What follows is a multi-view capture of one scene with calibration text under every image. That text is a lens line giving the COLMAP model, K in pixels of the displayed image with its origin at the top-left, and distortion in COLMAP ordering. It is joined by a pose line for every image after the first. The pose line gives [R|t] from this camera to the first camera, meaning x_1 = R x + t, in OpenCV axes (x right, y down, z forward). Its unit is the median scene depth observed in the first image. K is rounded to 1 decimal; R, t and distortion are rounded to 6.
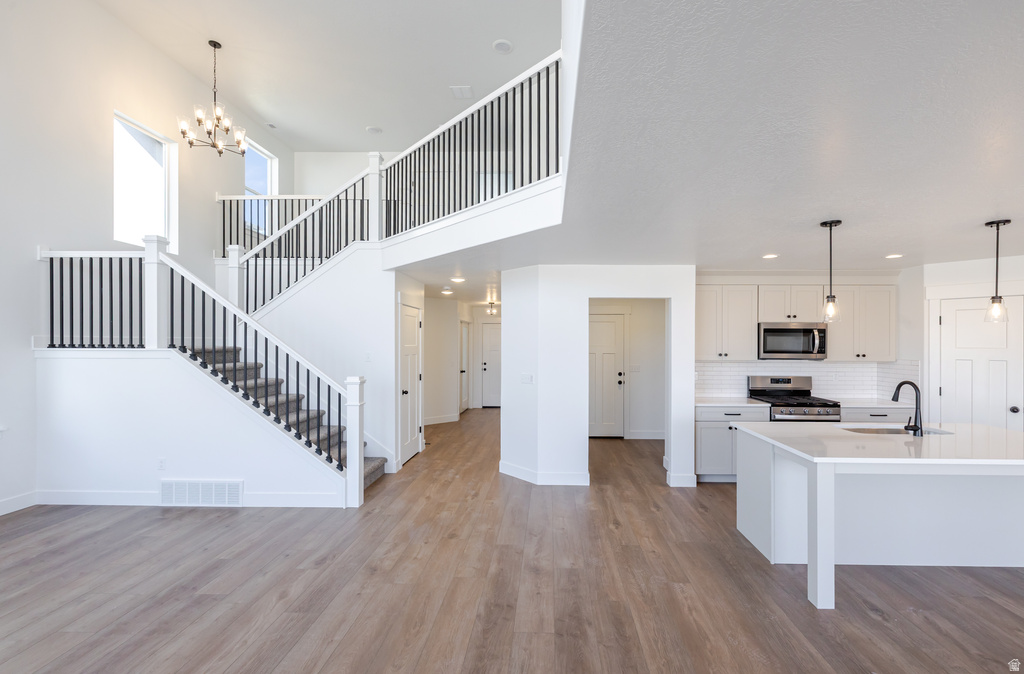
lens RADIAL K [[453.5, 0, 538.7], [0, 453.5, 341.5], [0, 0, 1]] dist [-0.001252, 0.000216]
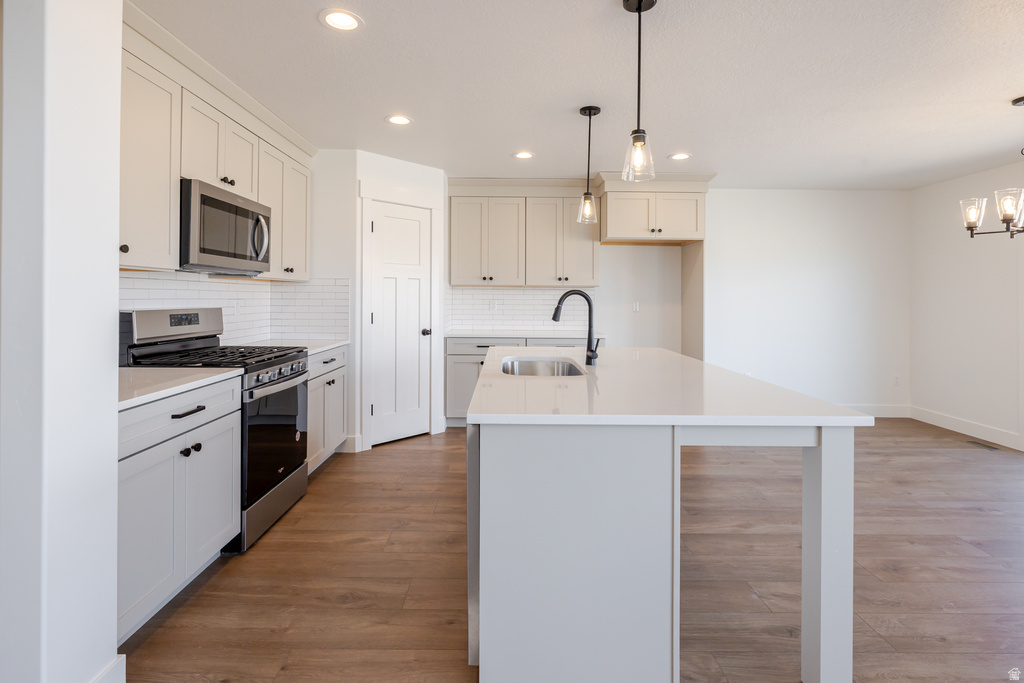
lens RADIAL K [[499.6, 0, 507.7], [0, 499.6, 295.3], [0, 0, 1]] dist [-0.003612, -0.000322]
pose [[-0.020956, -0.000733, 0.999780, 0.028173], [-0.010650, 0.999943, 0.000510, 0.066105], [-0.999724, -0.010637, -0.020963, 0.768983]]
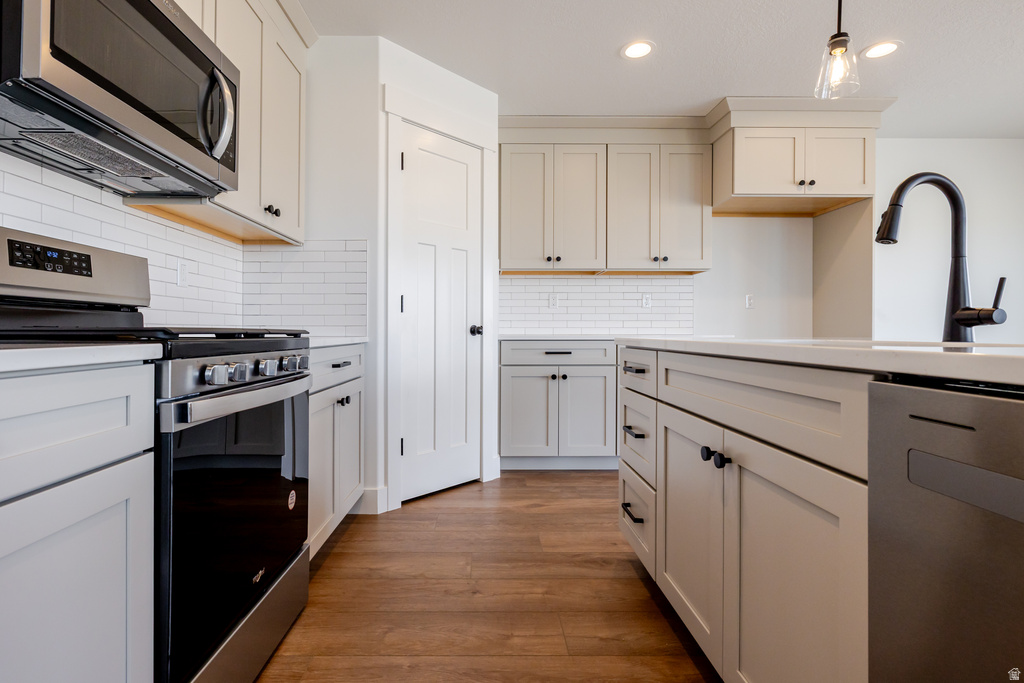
lens RADIAL K [[505.5, 0, 495.8], [0, 505.5, 325.0], [0, 0, 1]] dist [-0.000988, 0.000119]
pose [[-0.029295, 0.006378, 0.999550, 0.322889], [-0.004869, 0.999967, -0.006523, 0.133291], [-0.999559, -0.005058, -0.029263, 0.893255]]
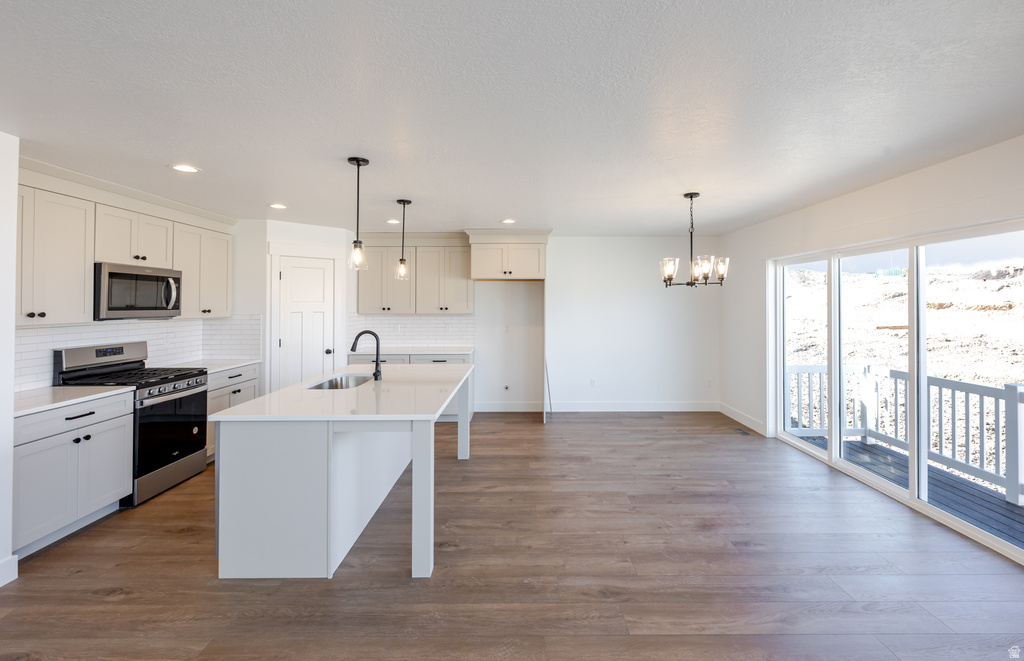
lens RADIAL K [[452.2, 0, 525.2], [0, 452.2, 296.7], [0, 0, 1]] dist [0.001408, 0.000128]
pose [[-0.030114, 0.011166, 0.999484, -0.175944], [-0.001586, 0.999936, -0.011218, 0.013321], [-0.999545, -0.001923, -0.030094, 0.453493]]
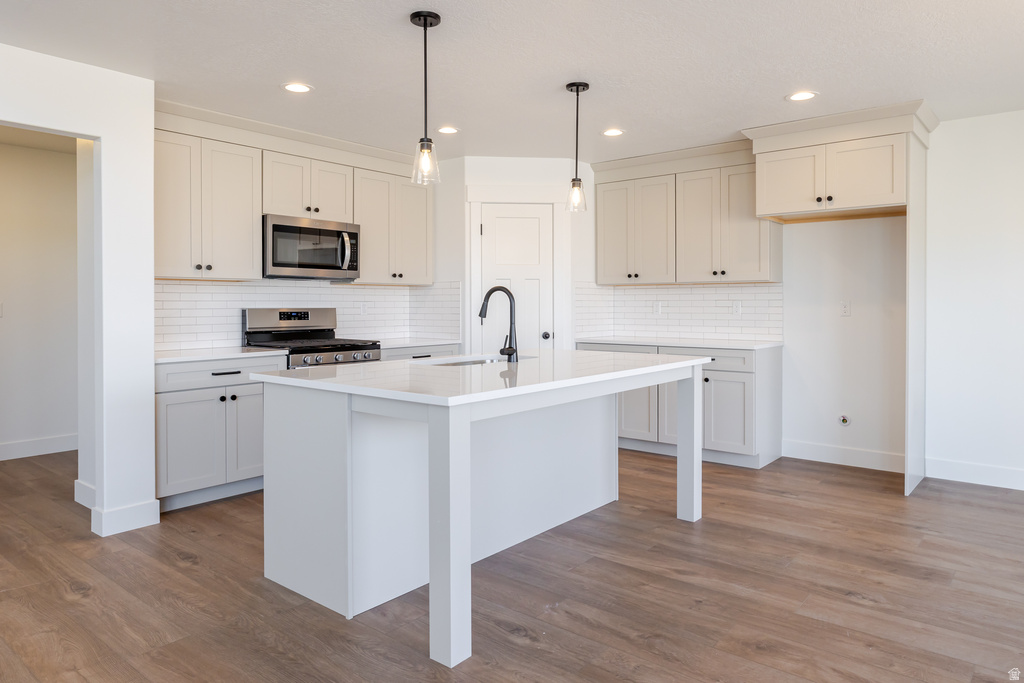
lens RADIAL K [[665.4, 0, 513.8], [0, 665.4, 305.7], [0, 0, 1]] dist [-0.000236, -0.000090]
pose [[0.618927, -0.008457, 0.785403, 0.013308], [0.002578, 0.999959, 0.008735, 0.074277], [-0.785445, -0.003381, 0.618923, 0.236030]]
